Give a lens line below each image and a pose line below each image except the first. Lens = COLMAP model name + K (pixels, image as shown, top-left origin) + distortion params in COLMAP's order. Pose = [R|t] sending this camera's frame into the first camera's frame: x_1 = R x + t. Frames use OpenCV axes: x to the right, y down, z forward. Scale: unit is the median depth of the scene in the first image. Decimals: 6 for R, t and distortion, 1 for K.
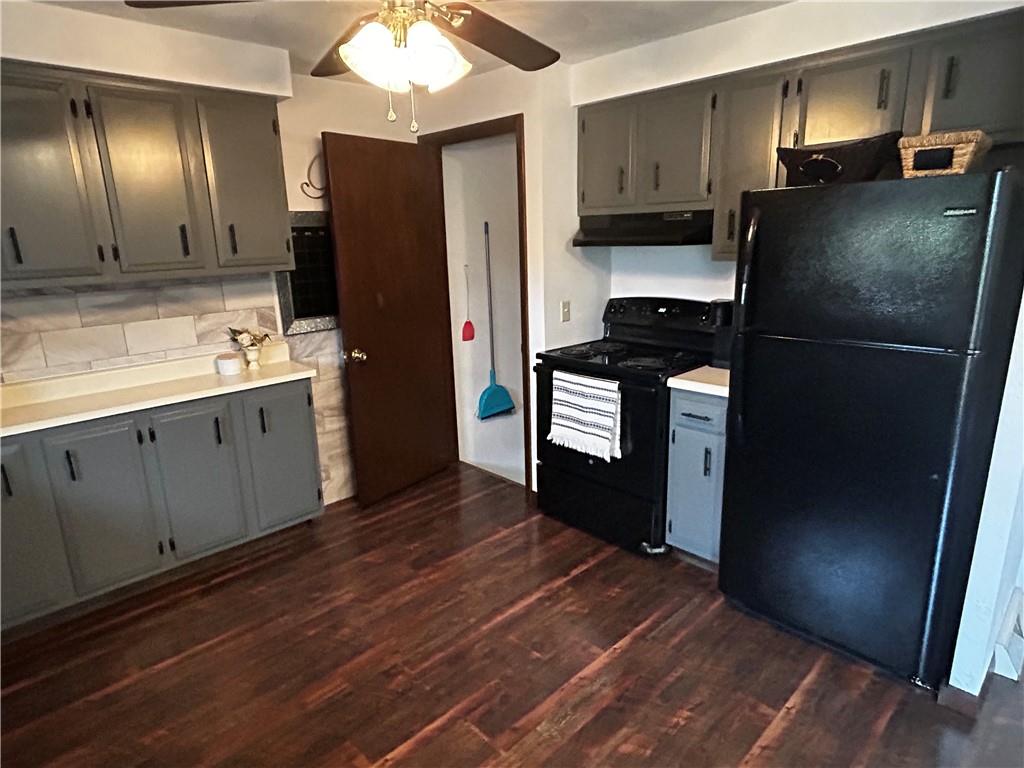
lens RADIAL K [[600.0, 0, 512.0], [0, 600.0, 384.0], [0, 0, 1]] dist [-0.004415, -0.001594]
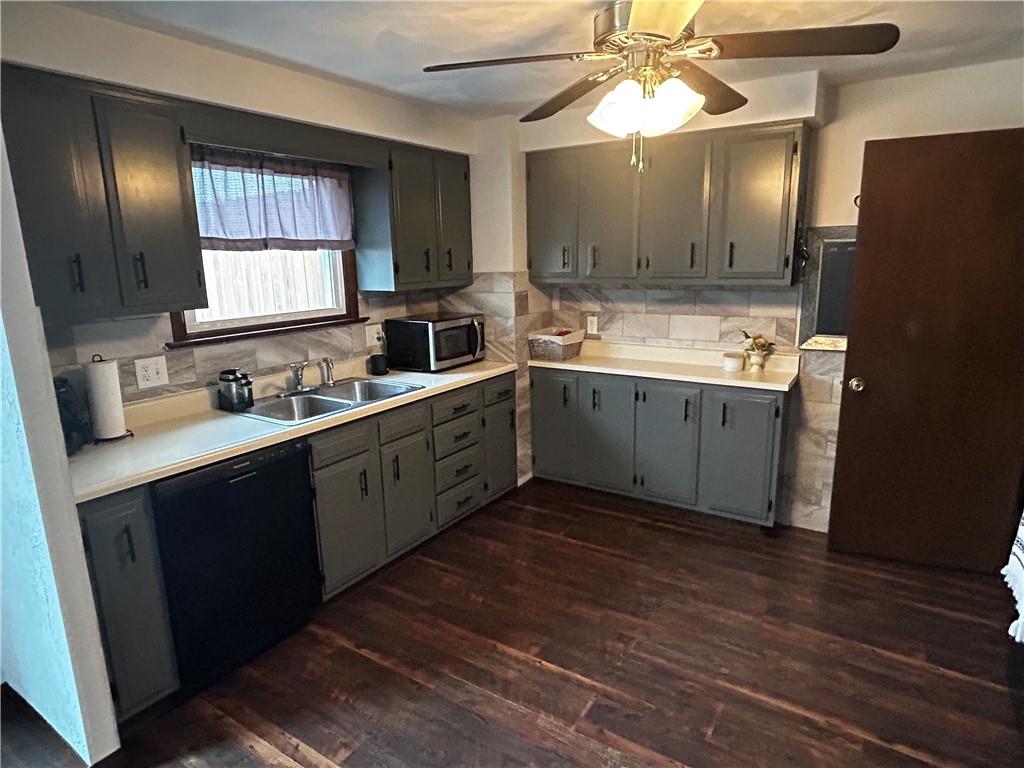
lens RADIAL K [[604.5, 0, 512.0], [0, 604.5, 384.0], [0, 0, 1]] dist [0.022995, 0.000810]
pose [[0.230733, 0.234351, -0.944374, 0.588782], [-0.226707, 0.956799, 0.182045, -0.119165], [0.946238, 0.172092, 0.273894, 0.316761]]
